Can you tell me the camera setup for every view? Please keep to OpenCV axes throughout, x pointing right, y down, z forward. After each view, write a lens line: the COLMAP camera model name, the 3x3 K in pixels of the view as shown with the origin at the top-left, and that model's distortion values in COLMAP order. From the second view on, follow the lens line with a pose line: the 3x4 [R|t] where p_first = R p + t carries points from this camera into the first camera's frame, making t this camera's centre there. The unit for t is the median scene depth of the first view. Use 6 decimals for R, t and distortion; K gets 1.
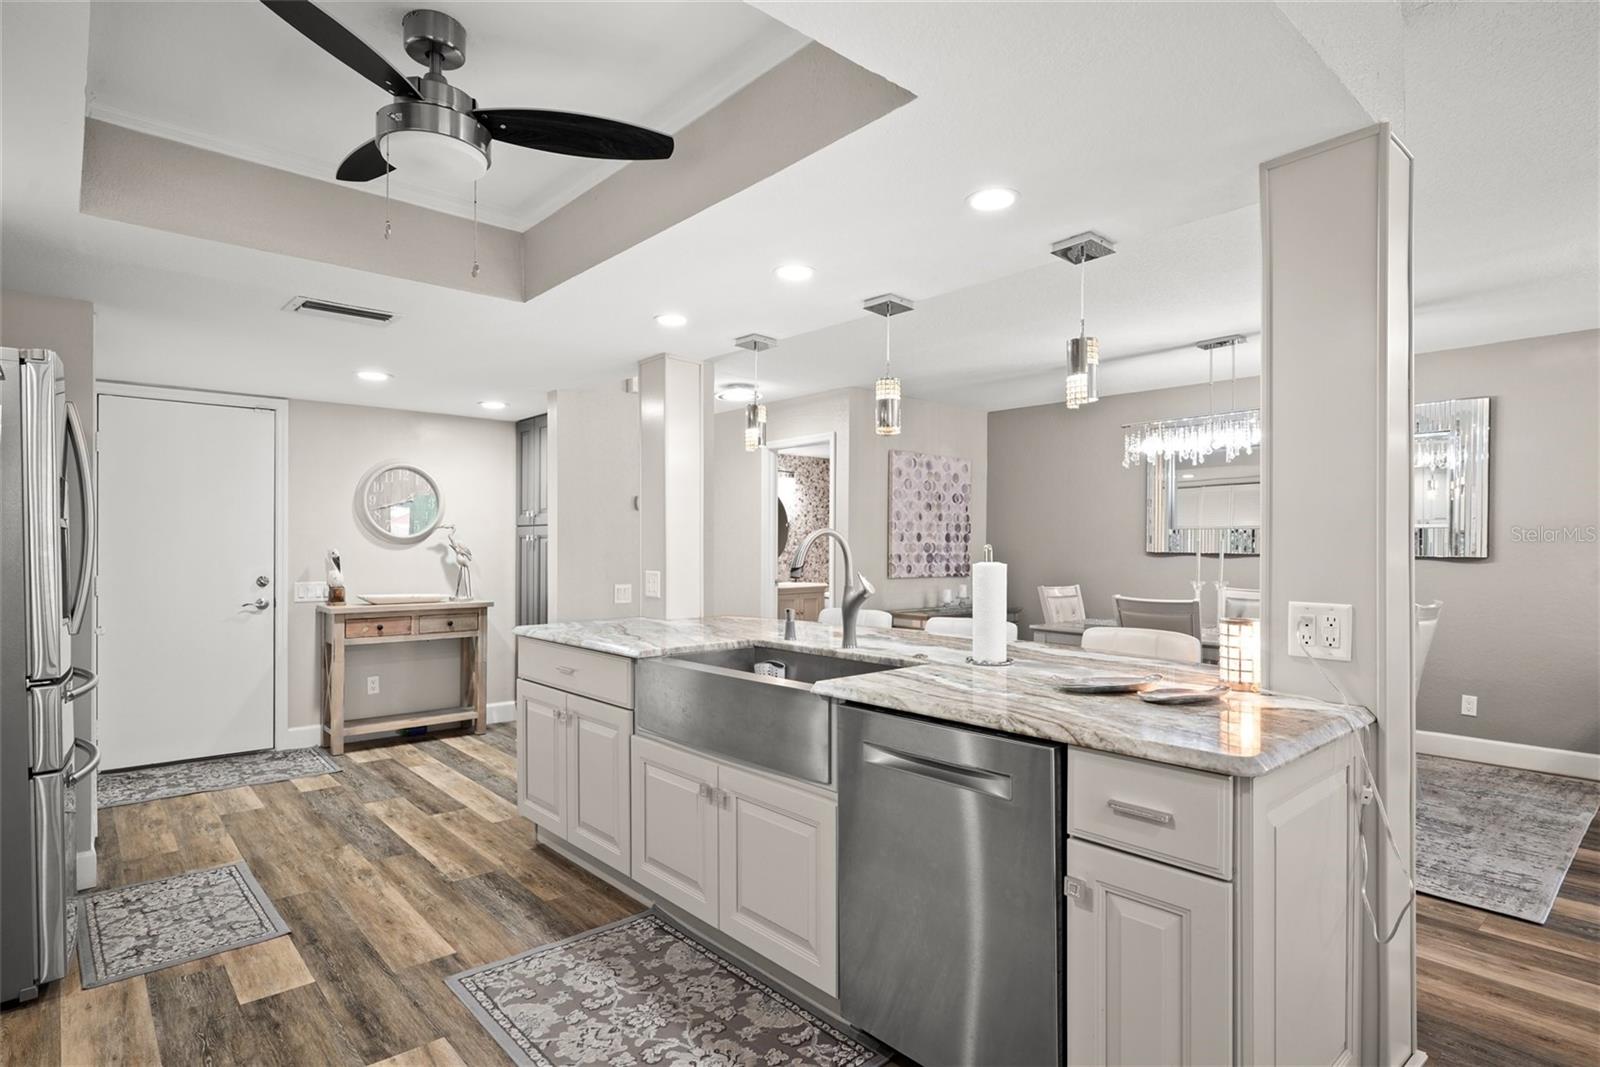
lens RADIAL K [[831.3, 0, 801.4], [0, 831.3, 539.8], [0, 0, 1]] dist [-0.000728, 0.000726]
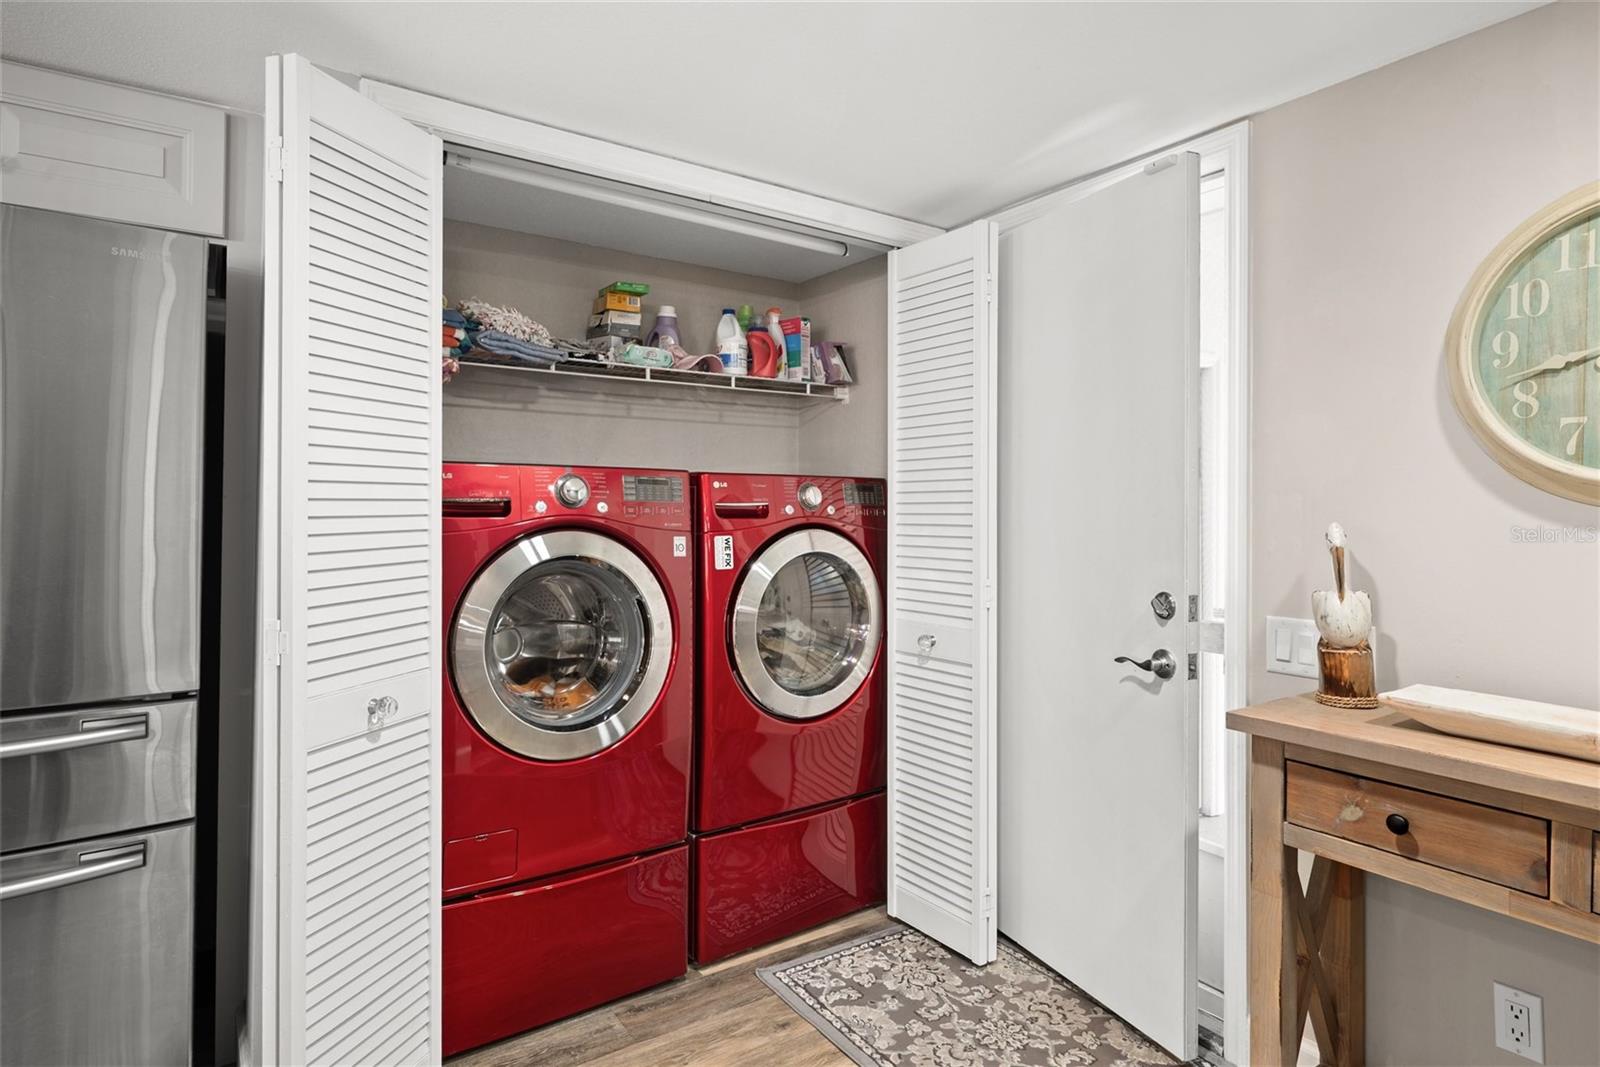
lens RADIAL K [[864.7, 0, 831.9], [0, 864.7, 507.0], [0, 0, 1]] dist [-0.015181, 0.001207]
pose [[-0.106944, -0.021243, -0.994038, -0.166143], [-0.002354, 0.999774, -0.021112, 0.009170], [0.994262, 0.000082, -0.106969, 0.644073]]
